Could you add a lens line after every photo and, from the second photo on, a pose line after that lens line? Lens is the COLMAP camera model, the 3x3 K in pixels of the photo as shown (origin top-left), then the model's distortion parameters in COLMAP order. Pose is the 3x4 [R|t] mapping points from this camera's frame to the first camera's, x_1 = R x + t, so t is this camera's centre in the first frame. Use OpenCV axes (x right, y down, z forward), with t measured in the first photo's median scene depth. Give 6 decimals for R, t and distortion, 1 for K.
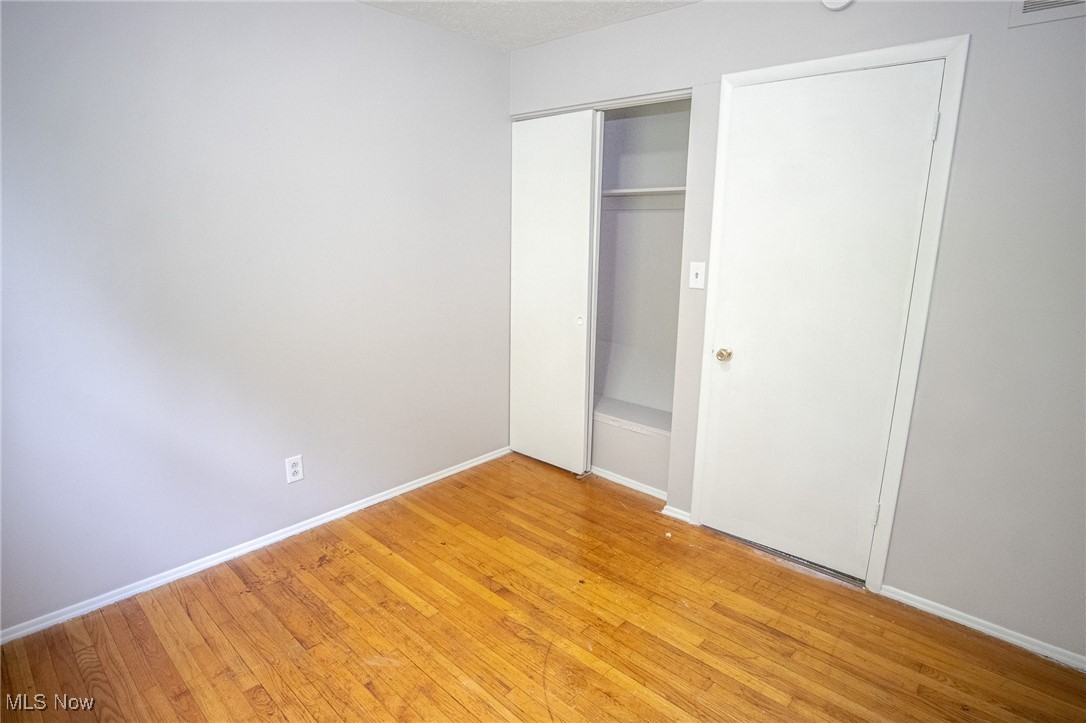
lens RADIAL K [[568.2, 0, 538.8], [0, 568.2, 369.6], [0, 0, 1]] dist [-0.043007, 0.011786]
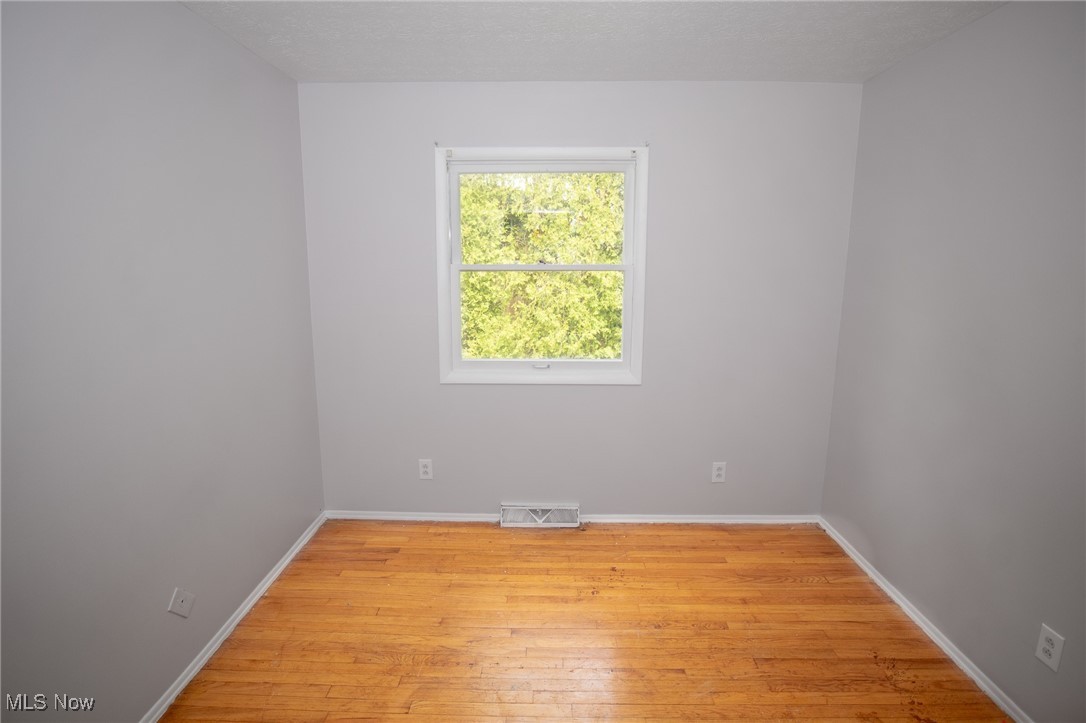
lens RADIAL K [[556.6, 0, 537.2], [0, 556.6, 360.9], [0, 0, 1]] dist [-0.049410, 0.016233]
pose [[-0.754283, 0.107367, -0.647710, 0.502223], [-0.163678, 0.924638, 0.343881, -0.320629], [0.635819, 0.365399, -0.679866, 1.135681]]
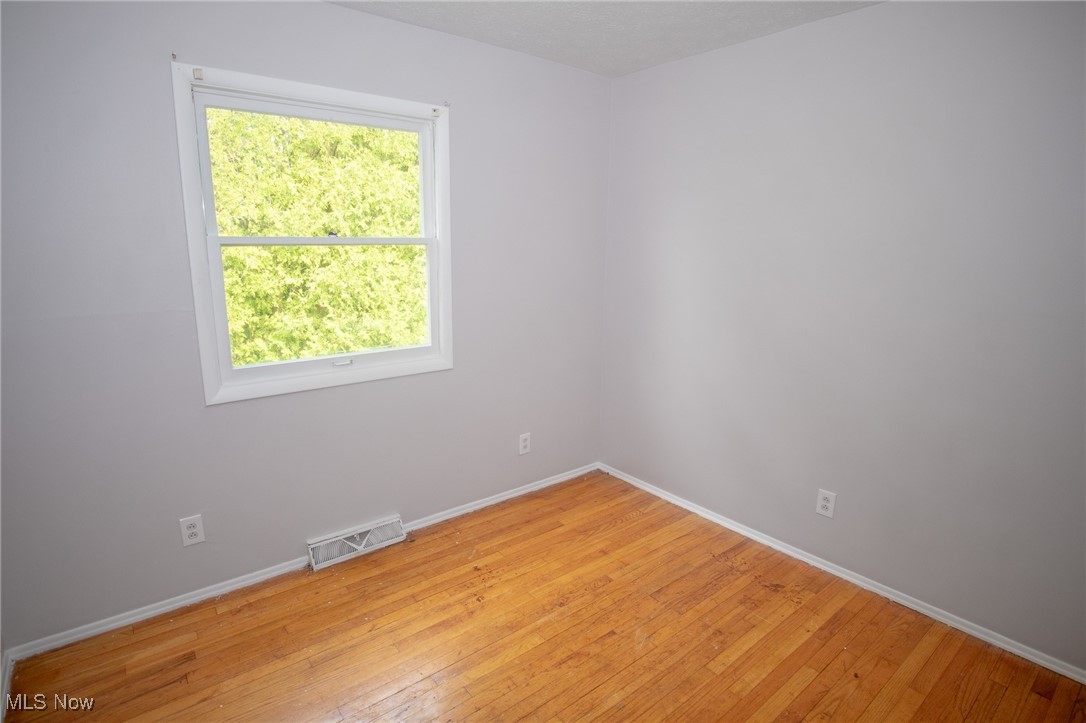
lens RADIAL K [[562.4, 0, 552.6], [0, 562.4, 361.4], [0, 0, 1]] dist [-0.054910, 0.019030]
pose [[-0.137979, 0.194729, -0.971104, 0.645057], [-0.249633, 0.941990, 0.224360, -0.190721], [0.958460, 0.273377, -0.081364, 0.684025]]
